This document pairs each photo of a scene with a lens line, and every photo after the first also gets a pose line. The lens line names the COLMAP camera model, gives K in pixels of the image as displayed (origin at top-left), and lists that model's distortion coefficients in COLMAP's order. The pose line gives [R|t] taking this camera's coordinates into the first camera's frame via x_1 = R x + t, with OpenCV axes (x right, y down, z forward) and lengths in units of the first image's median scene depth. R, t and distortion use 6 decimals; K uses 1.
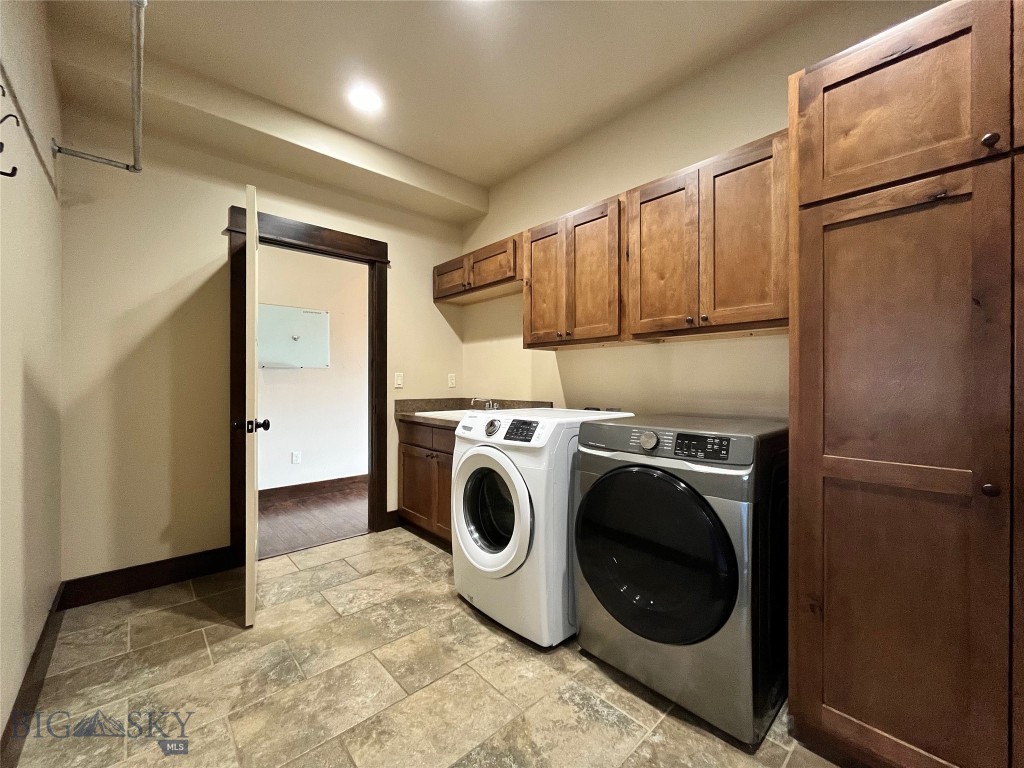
lens RADIAL K [[413.0, 0, 517.1], [0, 413.0, 381.6], [0, 0, 1]] dist [-0.000086, -0.000664]
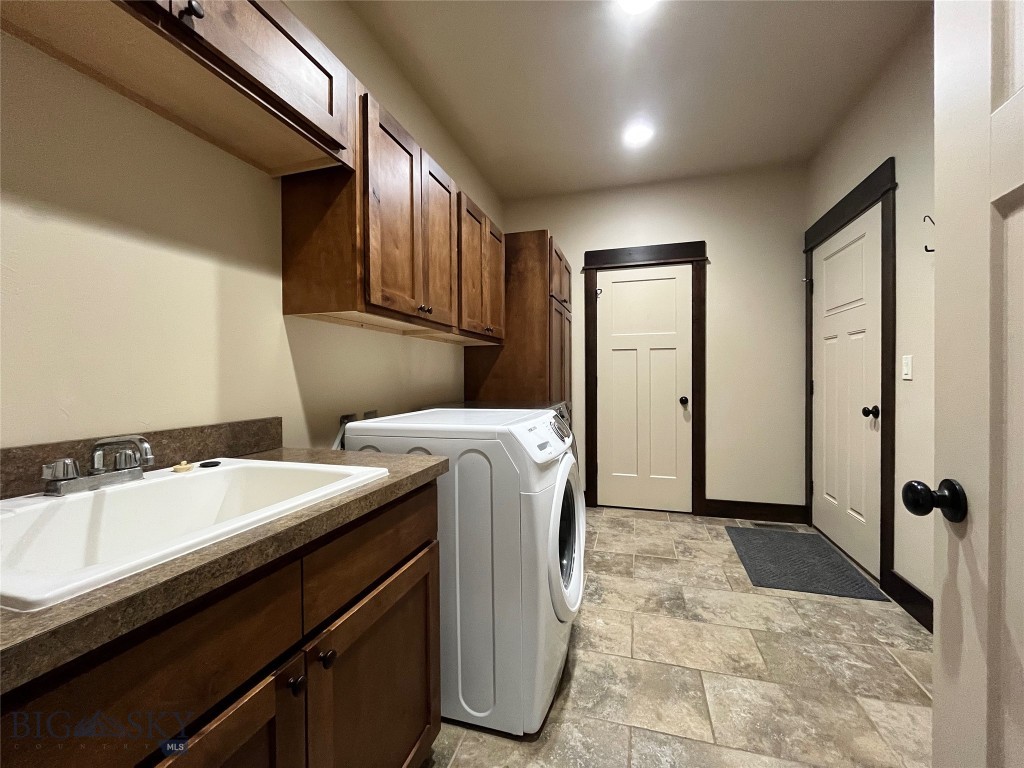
lens RADIAL K [[413.0, 0, 517.1], [0, 413.0, 381.6], [0, 0, 1]] dist [-0.000086, -0.000664]
pose [[-0.516116, -0.005983, 0.856498, -0.811889], [0.003018, 0.999957, 0.008803, 0.007940], [-0.856514, 0.007128, -0.516075, 1.709460]]
